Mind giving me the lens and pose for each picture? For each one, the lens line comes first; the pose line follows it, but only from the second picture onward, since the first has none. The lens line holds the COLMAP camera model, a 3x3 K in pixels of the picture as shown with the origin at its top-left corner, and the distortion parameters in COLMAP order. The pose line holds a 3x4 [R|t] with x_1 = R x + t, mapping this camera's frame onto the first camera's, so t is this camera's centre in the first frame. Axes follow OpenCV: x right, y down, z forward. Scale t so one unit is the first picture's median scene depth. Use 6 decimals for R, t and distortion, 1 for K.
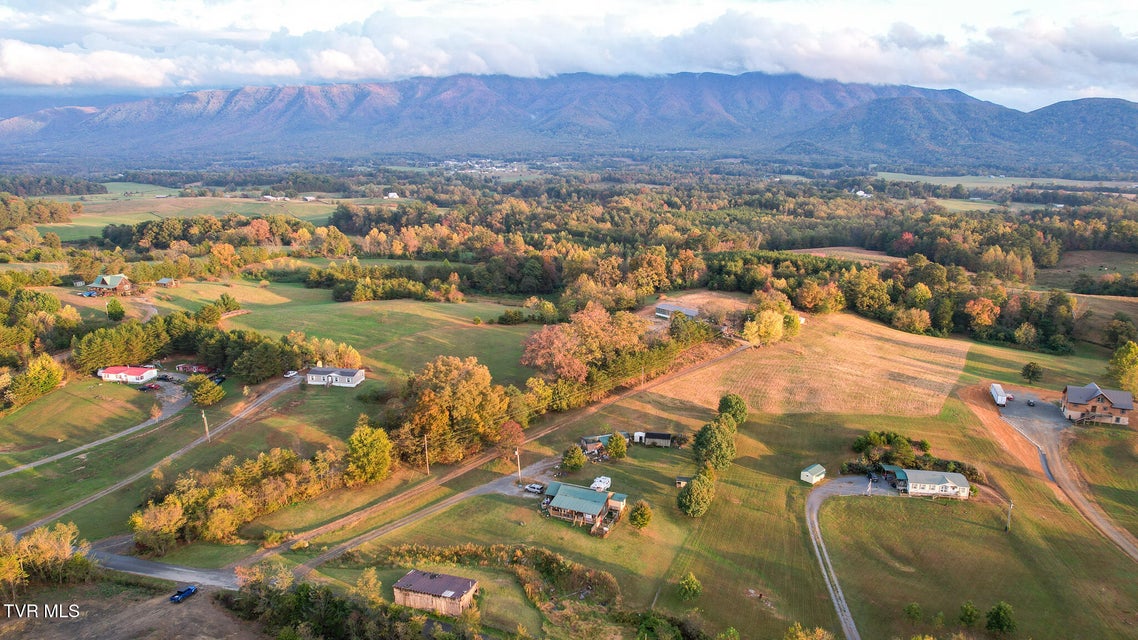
lens RADIAL K [[726.5, 0, 568.0], [0, 726.5, 310.0], [0, 0, 1]] dist [-0.066082, 0.055955]
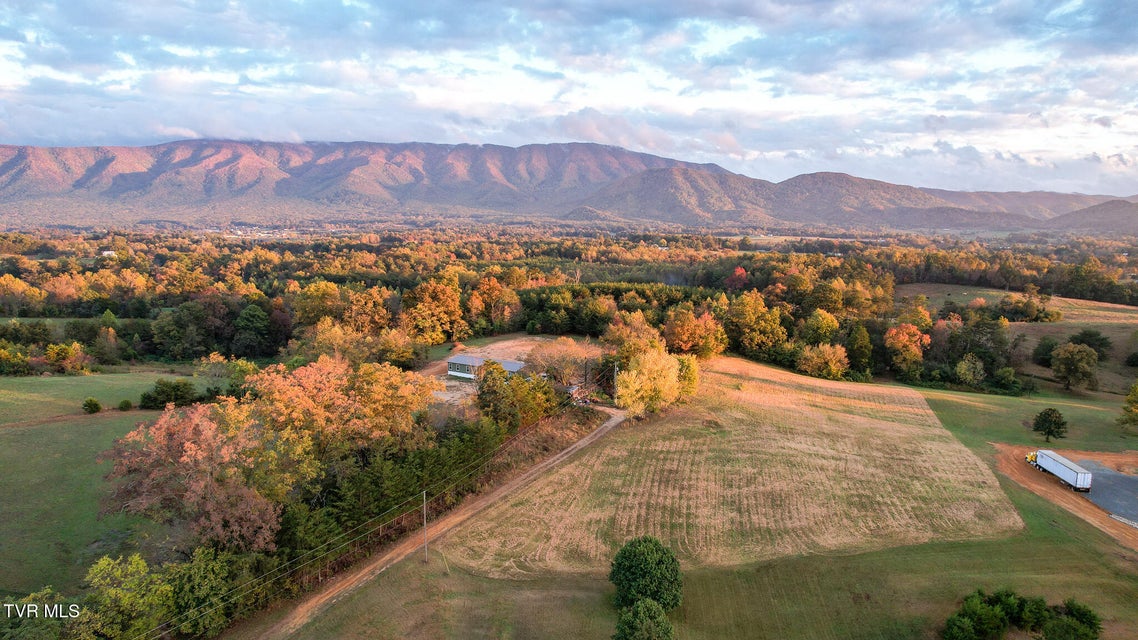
lens RADIAL K [[726.5, 0, 567.5], [0, 726.5, 319.3], [0, 0, 1]] dist [-0.066082, 0.055955]
pose [[0.958055, -0.038468, 0.283992, 0.043498], [0.062894, 0.995015, -0.077393, 0.011960], [-0.279599, 0.092008, 0.955698, 0.367031]]
